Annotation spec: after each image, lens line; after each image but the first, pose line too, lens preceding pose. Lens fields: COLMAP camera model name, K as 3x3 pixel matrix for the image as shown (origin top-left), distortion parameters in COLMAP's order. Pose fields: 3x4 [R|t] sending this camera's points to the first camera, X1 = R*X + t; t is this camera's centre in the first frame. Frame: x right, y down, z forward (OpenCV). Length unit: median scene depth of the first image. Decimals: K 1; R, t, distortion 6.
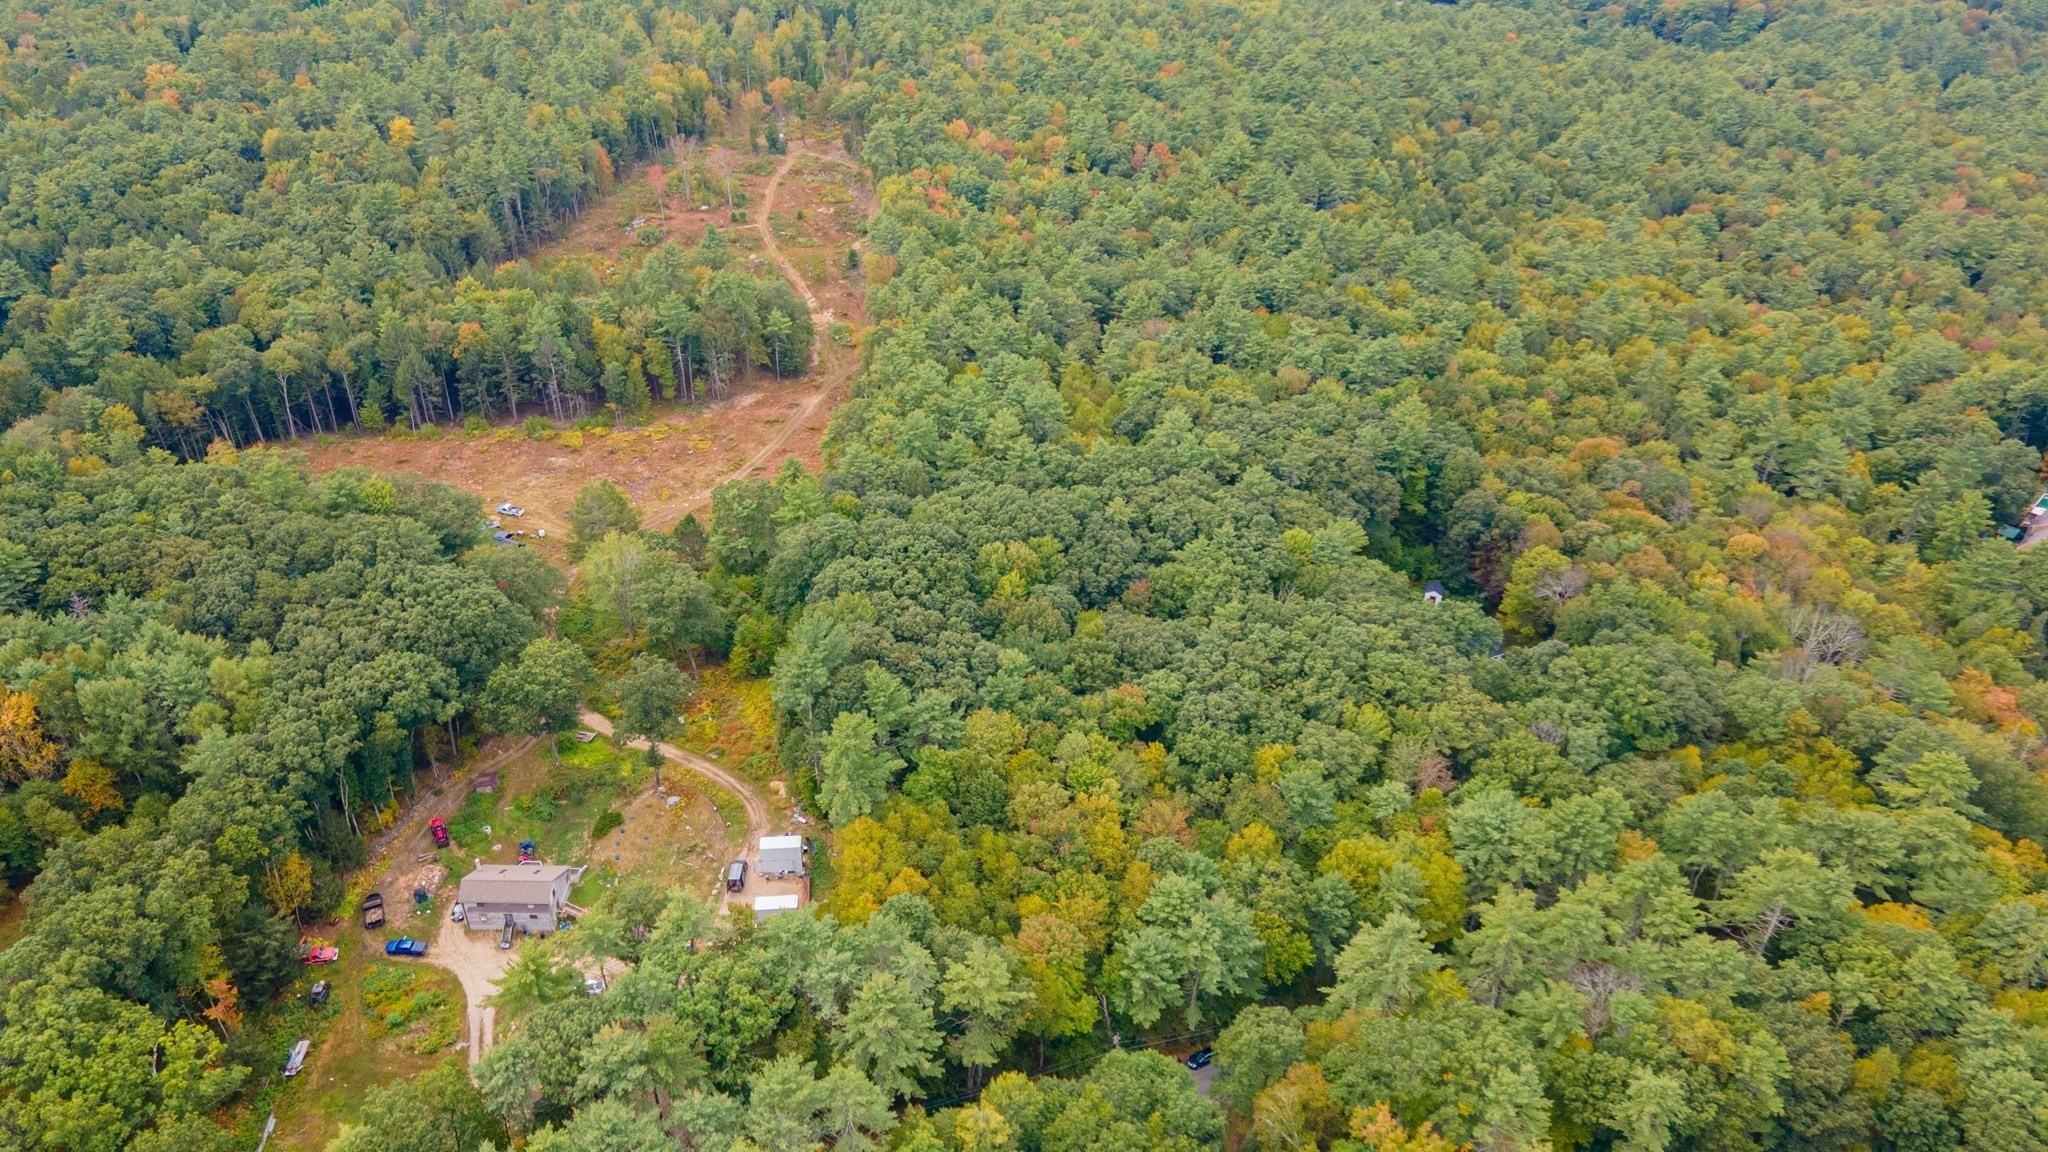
lens RADIAL K [[1484.9, 0, 1012.6], [0, 1484.9, 584.1], [0, 0, 1]] dist [0.026326, 0.028388]
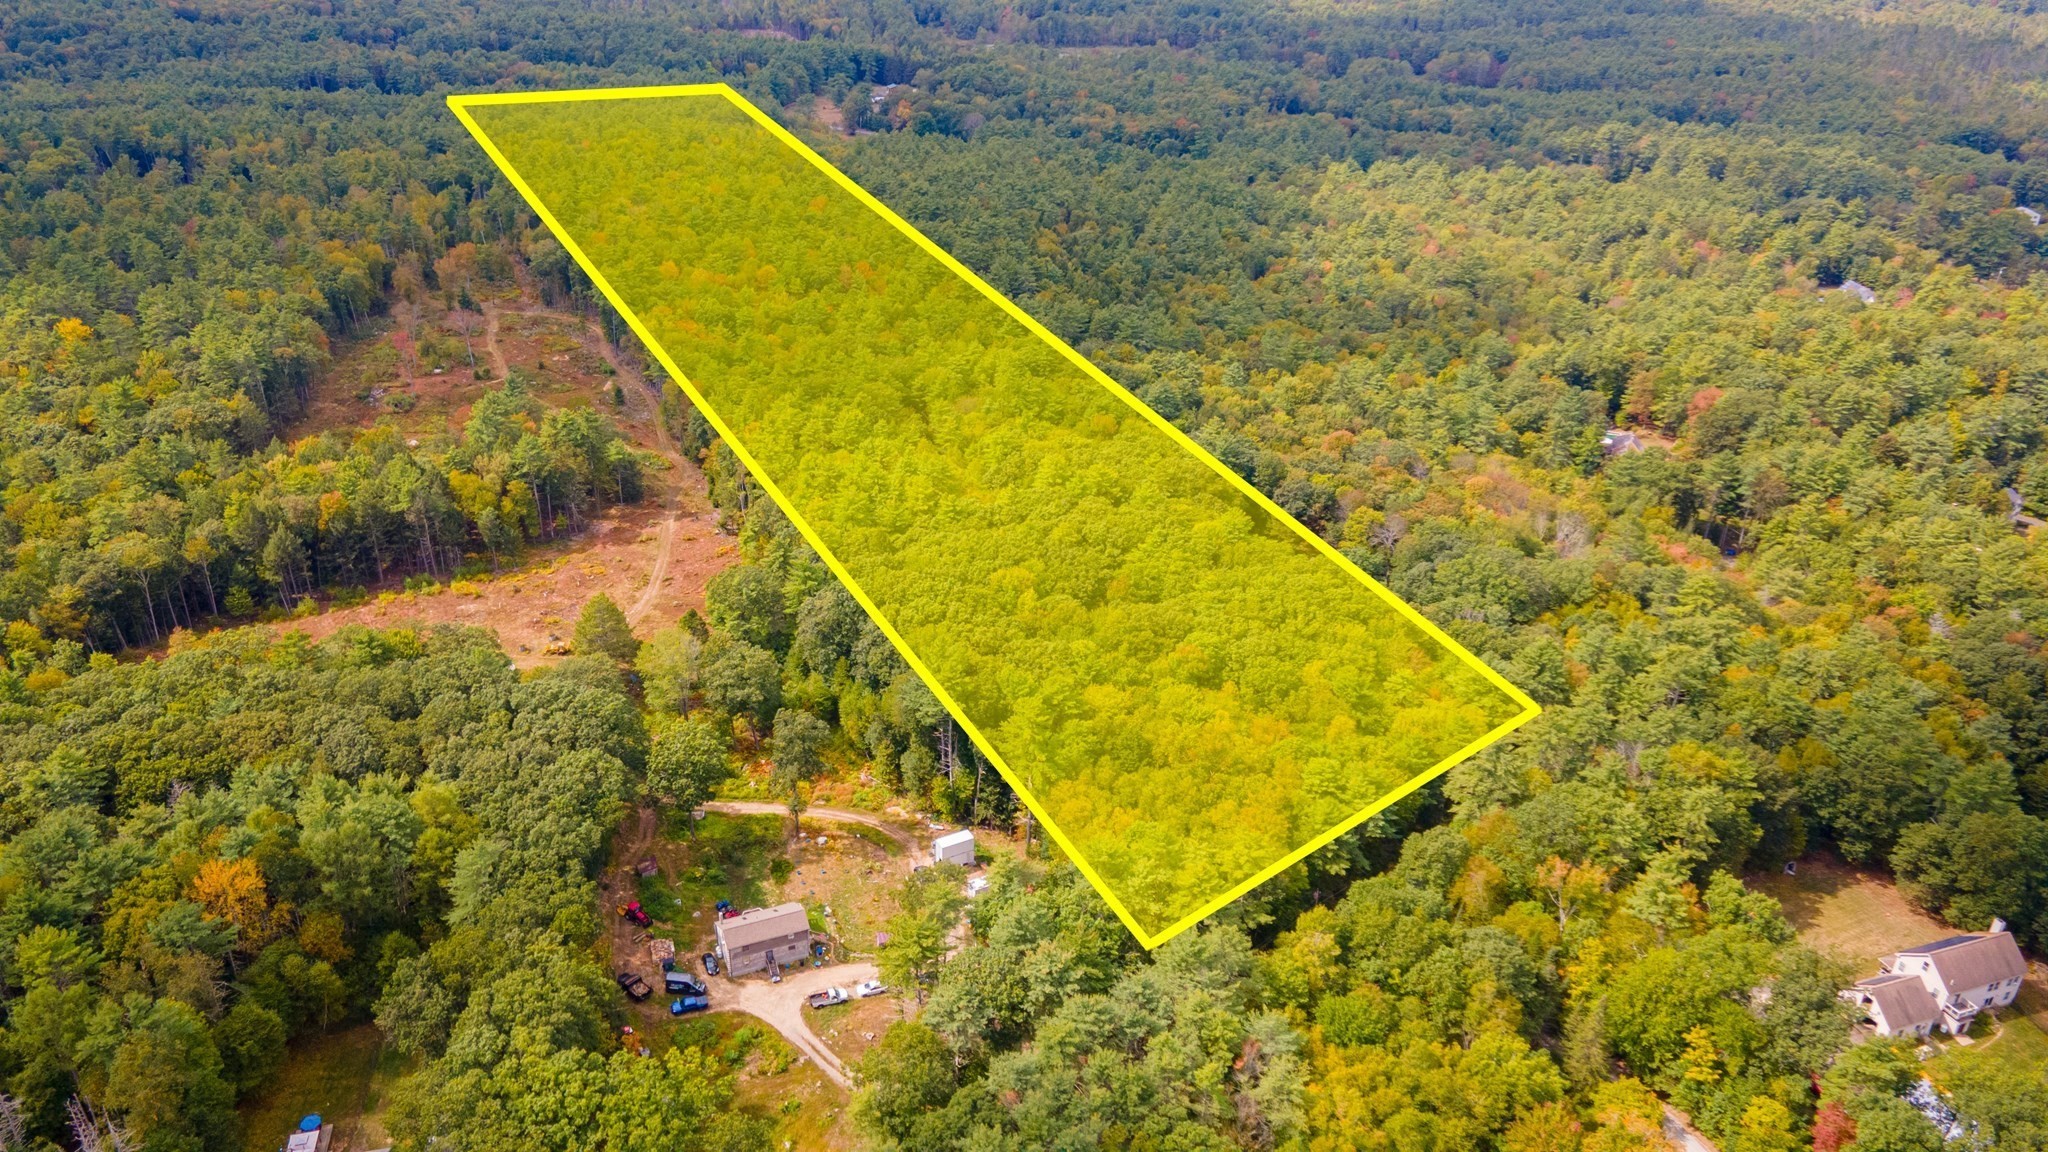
lens RADIAL K [[1484.9, 0, 1026.7], [0, 1484.9, 579.2], [0, 0, 1]] dist [0.026326, 0.028388]
pose [[0.913577, -0.183392, 0.362967, -0.361707], [0.219286, 0.973820, -0.059906, 0.045797], [-0.342478, 0.134322, 0.929874, -0.071942]]
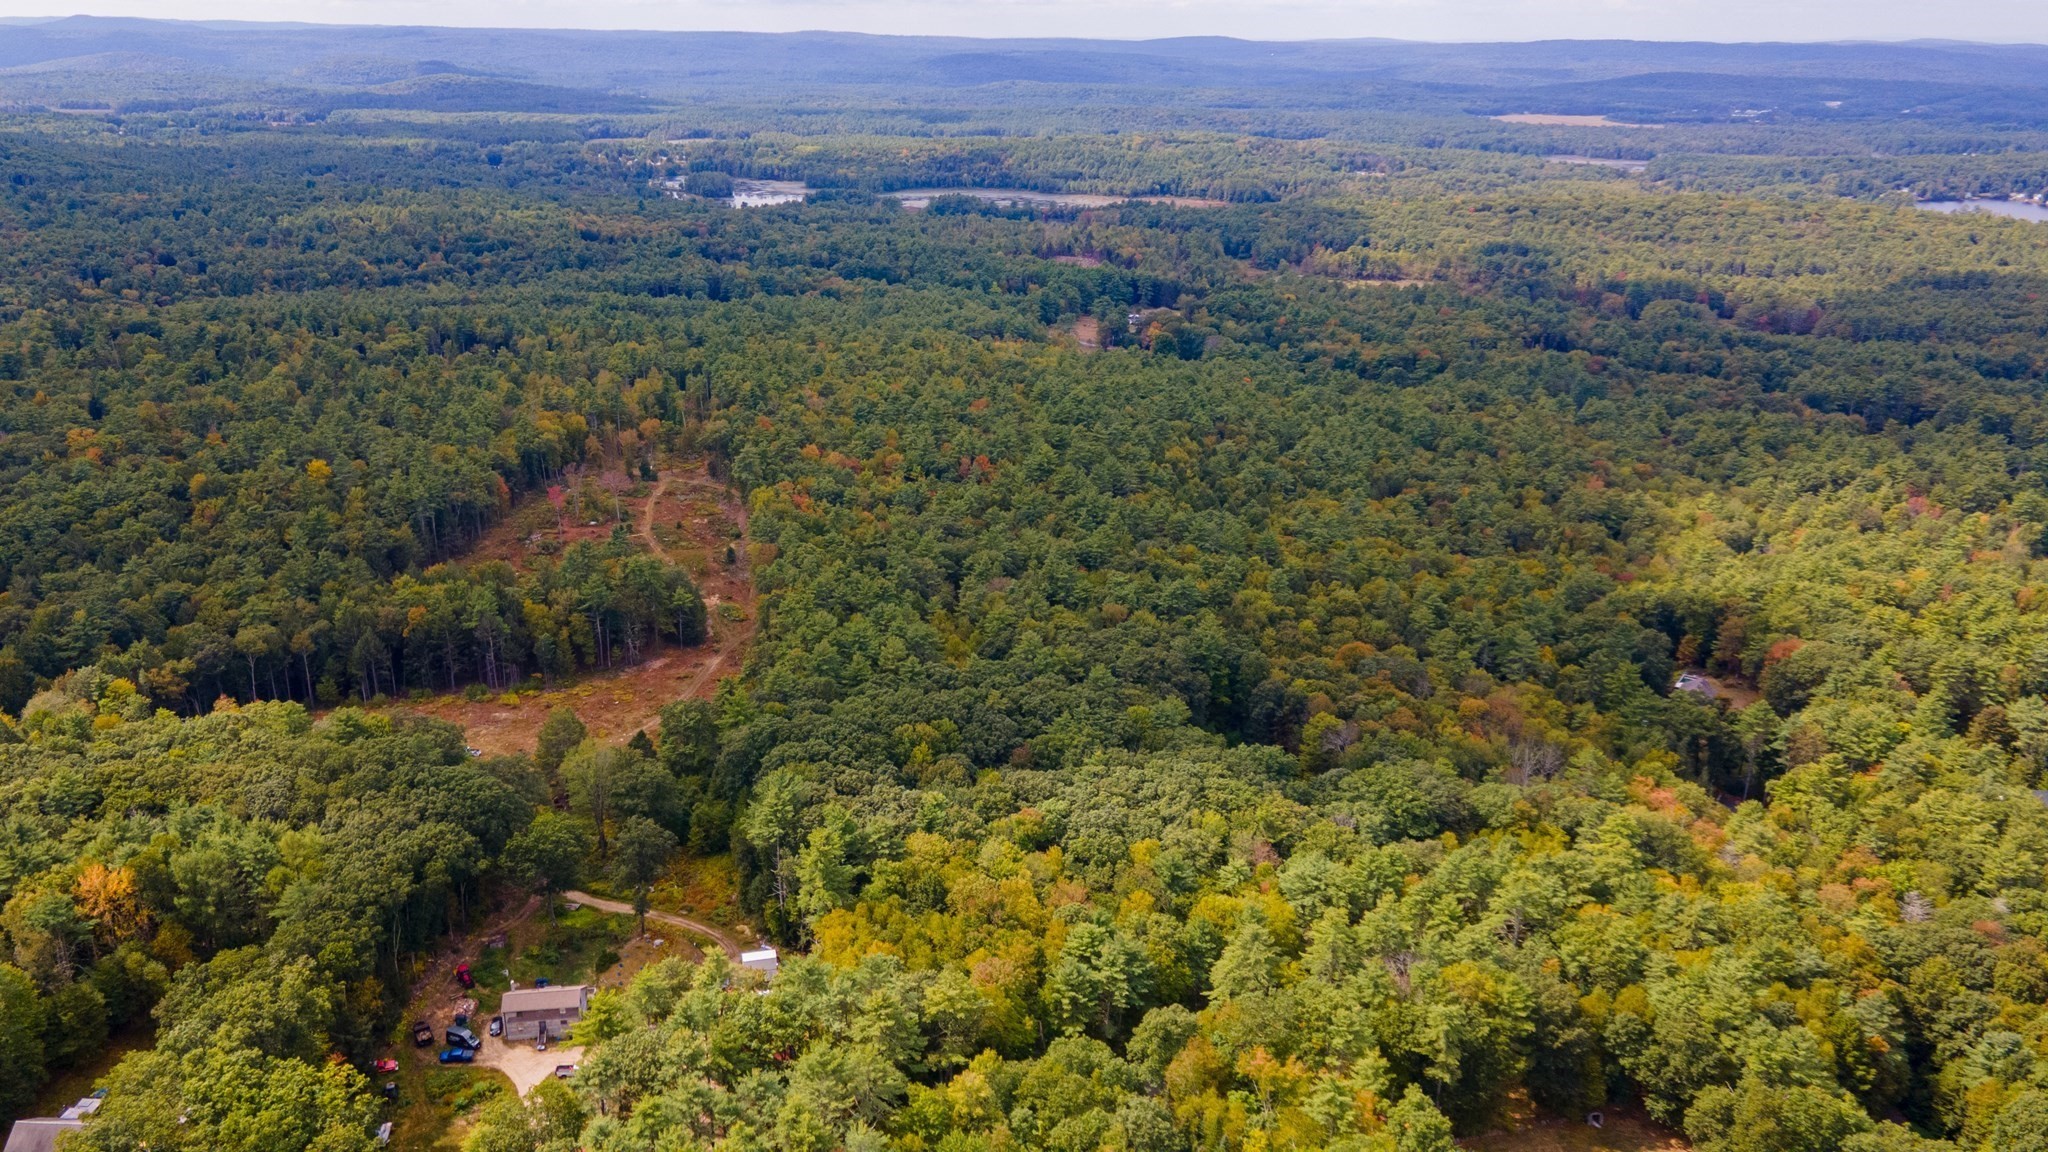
lens RADIAL K [[1484.9, 0, 1020.3], [0, 1484.9, 577.4], [0, 0, 1]] dist [0.026326, 0.028388]
pose [[0.987503, -0.050139, 0.149411, -0.083905], [0.084950, 0.967872, -0.236660, 0.136383], [-0.132745, 0.246395, 0.960036, -0.214487]]
